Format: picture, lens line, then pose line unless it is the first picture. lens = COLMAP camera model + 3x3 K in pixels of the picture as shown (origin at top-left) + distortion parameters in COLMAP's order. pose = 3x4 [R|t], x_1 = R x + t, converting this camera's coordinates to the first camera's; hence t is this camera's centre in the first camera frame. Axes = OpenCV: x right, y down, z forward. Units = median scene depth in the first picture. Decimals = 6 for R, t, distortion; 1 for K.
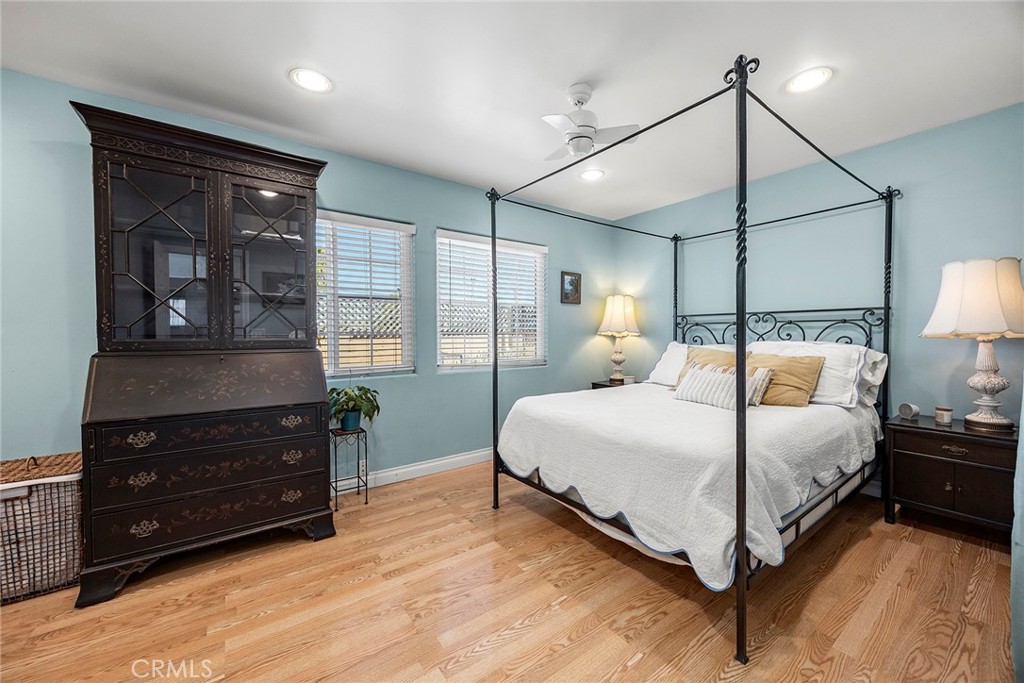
lens RADIAL K [[404.5, 0, 514.8], [0, 404.5, 350.2], [0, 0, 1]] dist [0.006842, -0.001187]
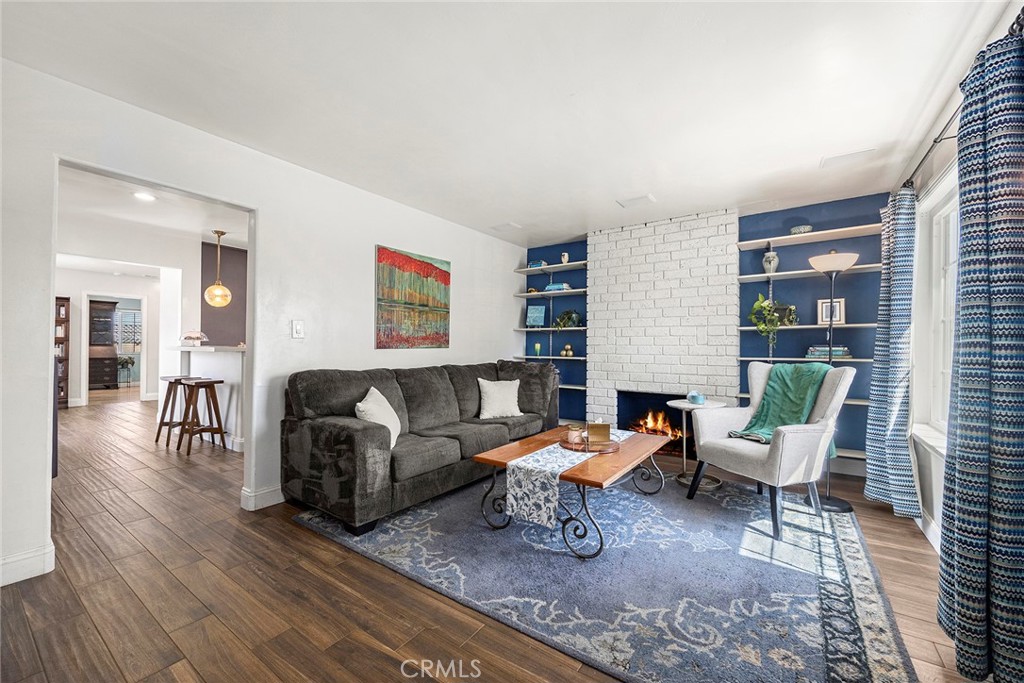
lens RADIAL K [[404.5, 0, 504.2], [0, 404.5, 346.2], [0, 0, 1]] dist [0.006842, -0.001187]
pose [[0.946550, 0.010688, 0.322380, 1.673084], [0.000118, 0.999439, -0.033483, 0.124040], [-0.322557, 0.031731, 0.946018, -3.637043]]
